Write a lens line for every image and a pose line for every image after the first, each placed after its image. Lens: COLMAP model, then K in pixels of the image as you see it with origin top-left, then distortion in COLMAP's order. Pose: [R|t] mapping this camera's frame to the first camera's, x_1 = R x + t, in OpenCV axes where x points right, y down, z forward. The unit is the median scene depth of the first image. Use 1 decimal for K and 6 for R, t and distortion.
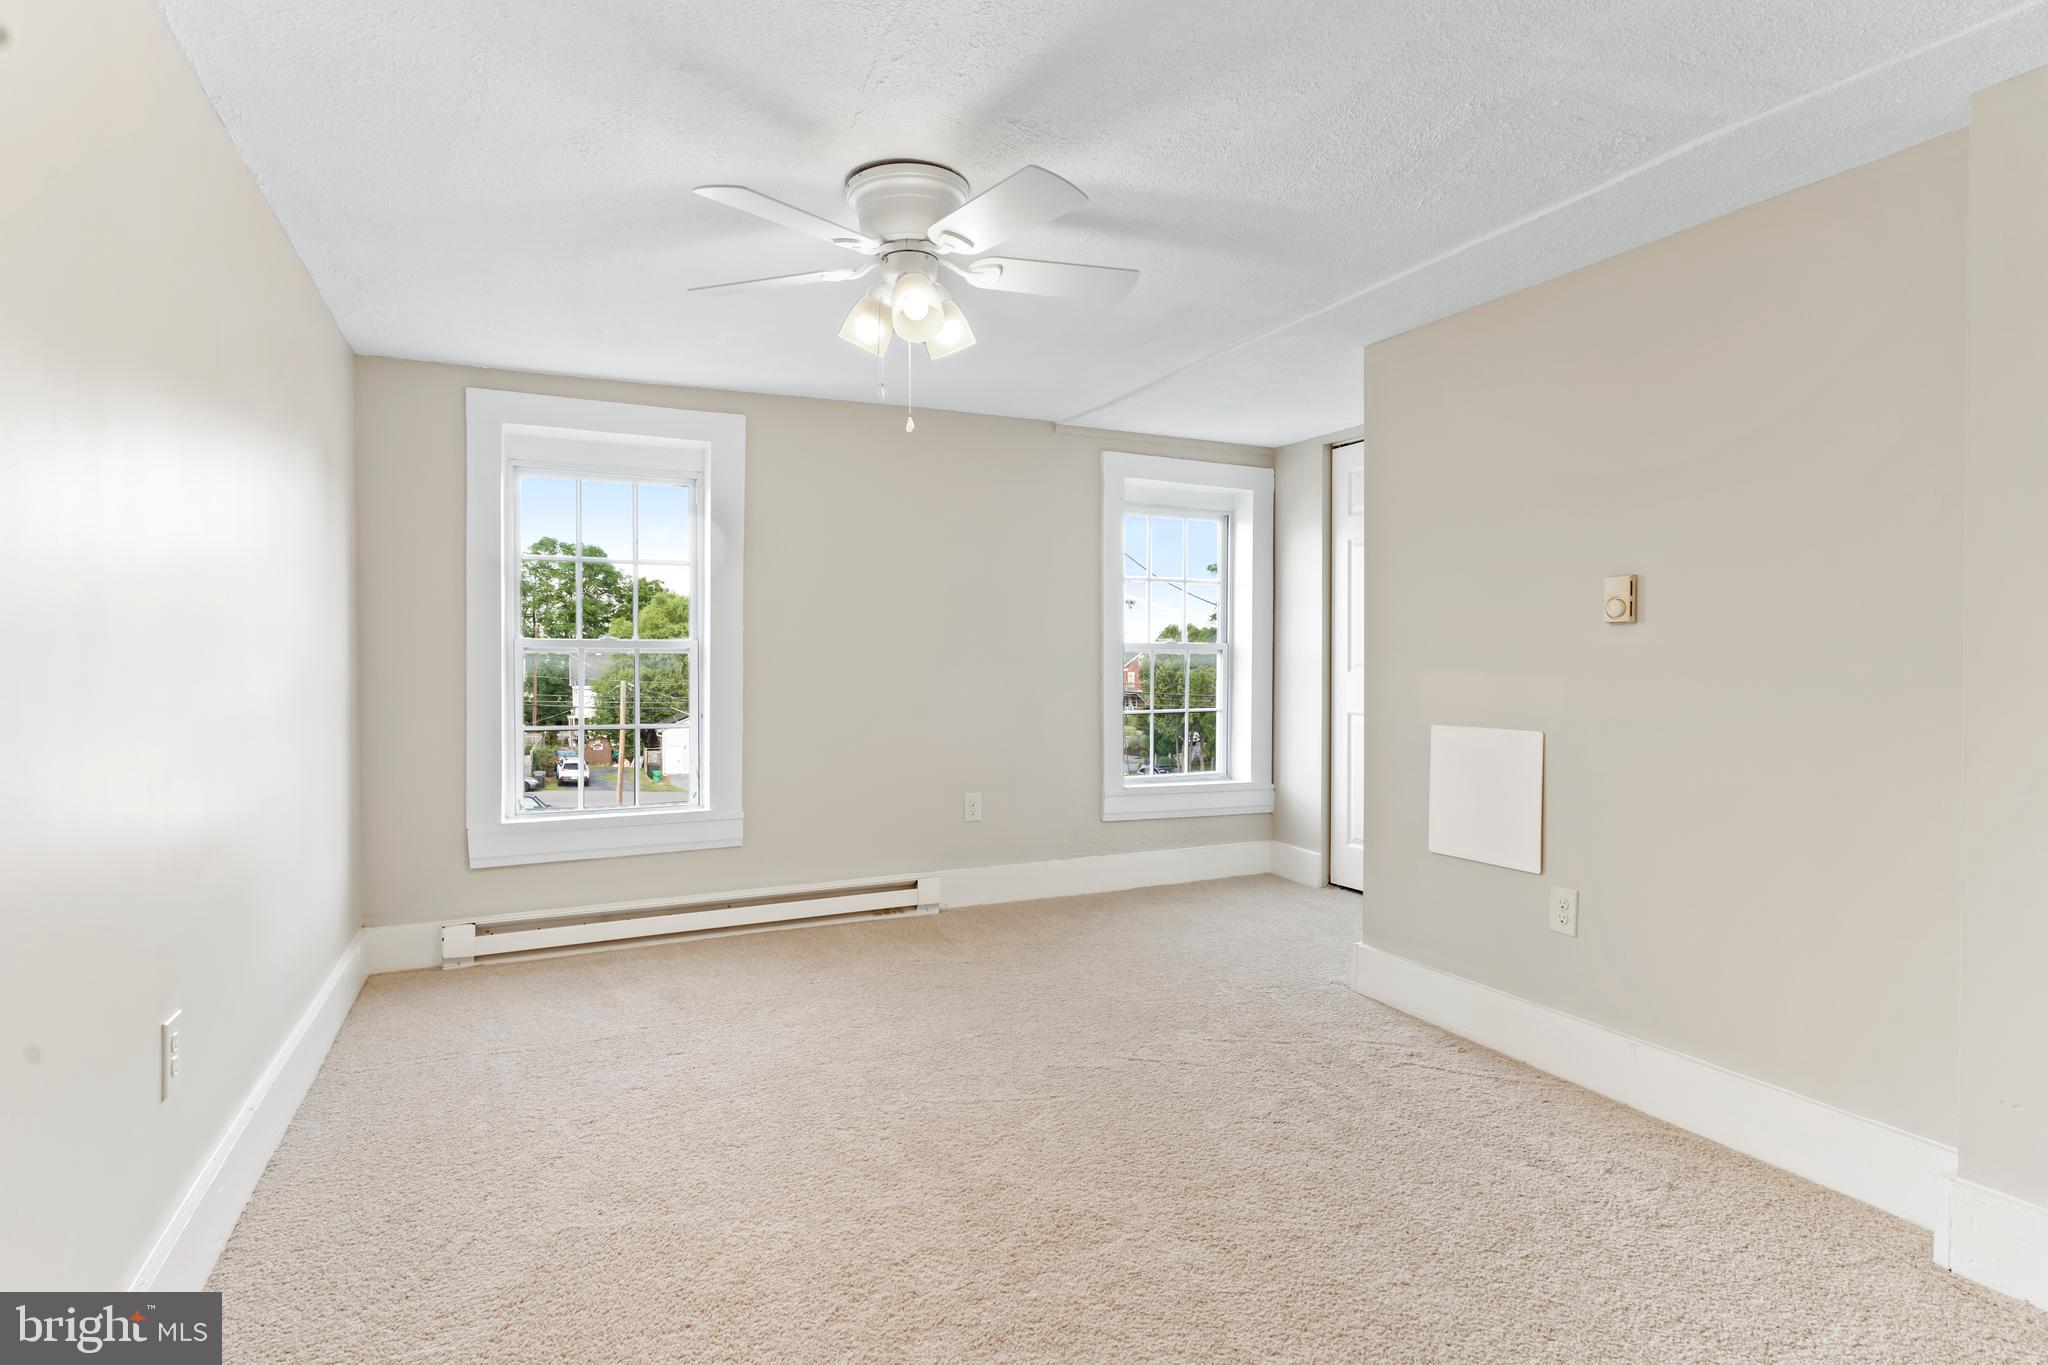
lens RADIAL K [[1048.4, 0, 1021.4], [0, 1048.4, 654.9], [0, 0, 1]] dist [0.001066, 0.000384]
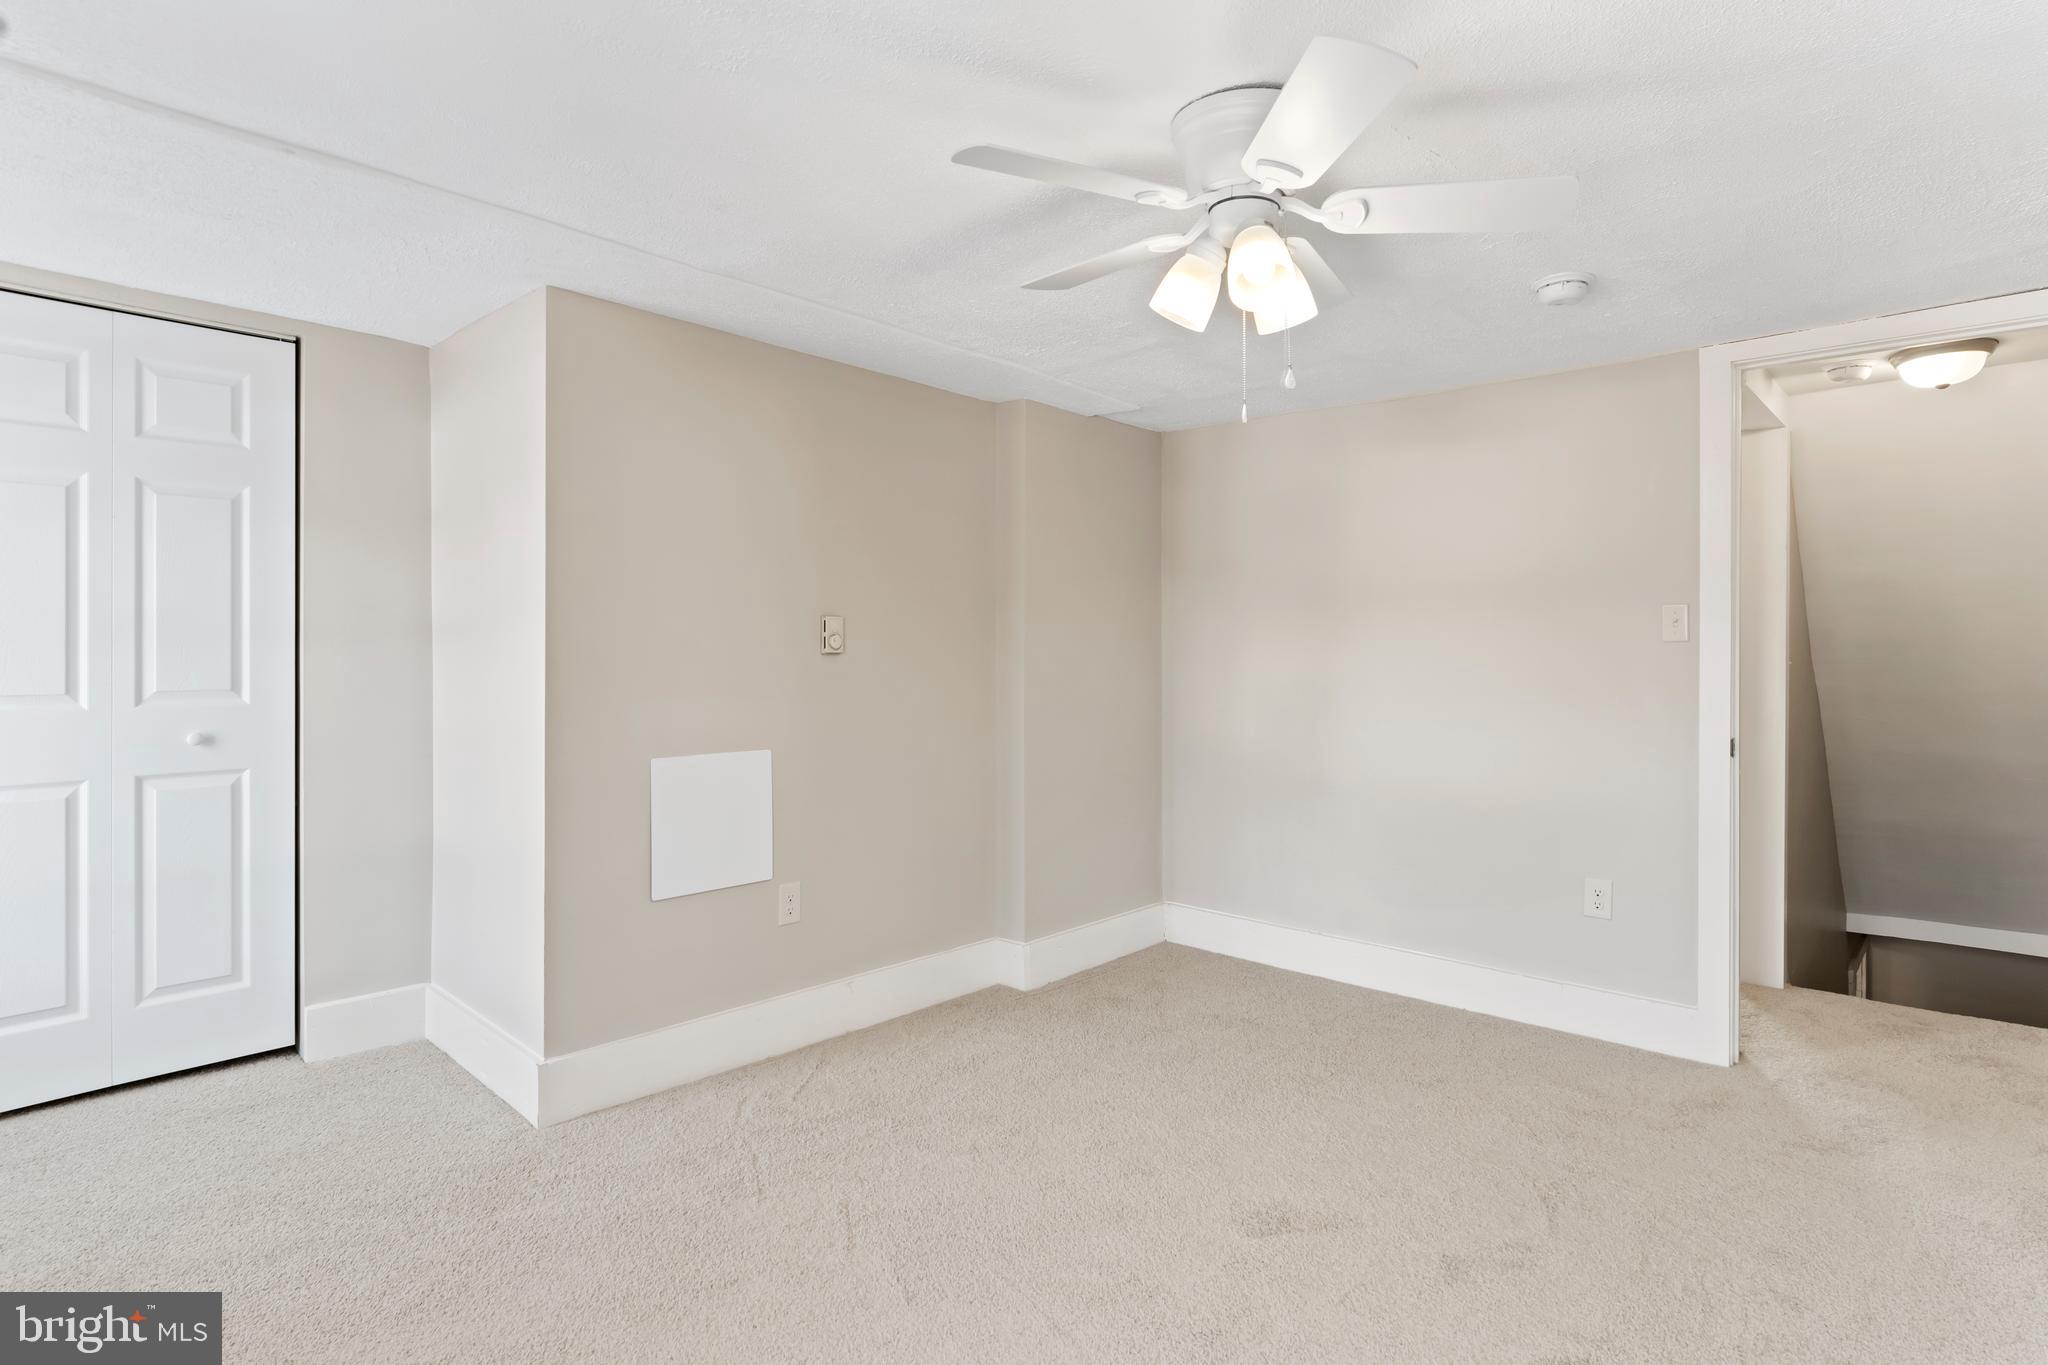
lens RADIAL K [[1048.4, 0, 1021.4], [0, 1048.4, 654.9], [0, 0, 1]] dist [0.001066, 0.000384]
pose [[-0.359074, -0.004008, 0.933300, -0.608235], [-0.003851, 0.999989, 0.002813, -0.026127], [-0.933301, -0.002584, -0.359086, 1.142833]]
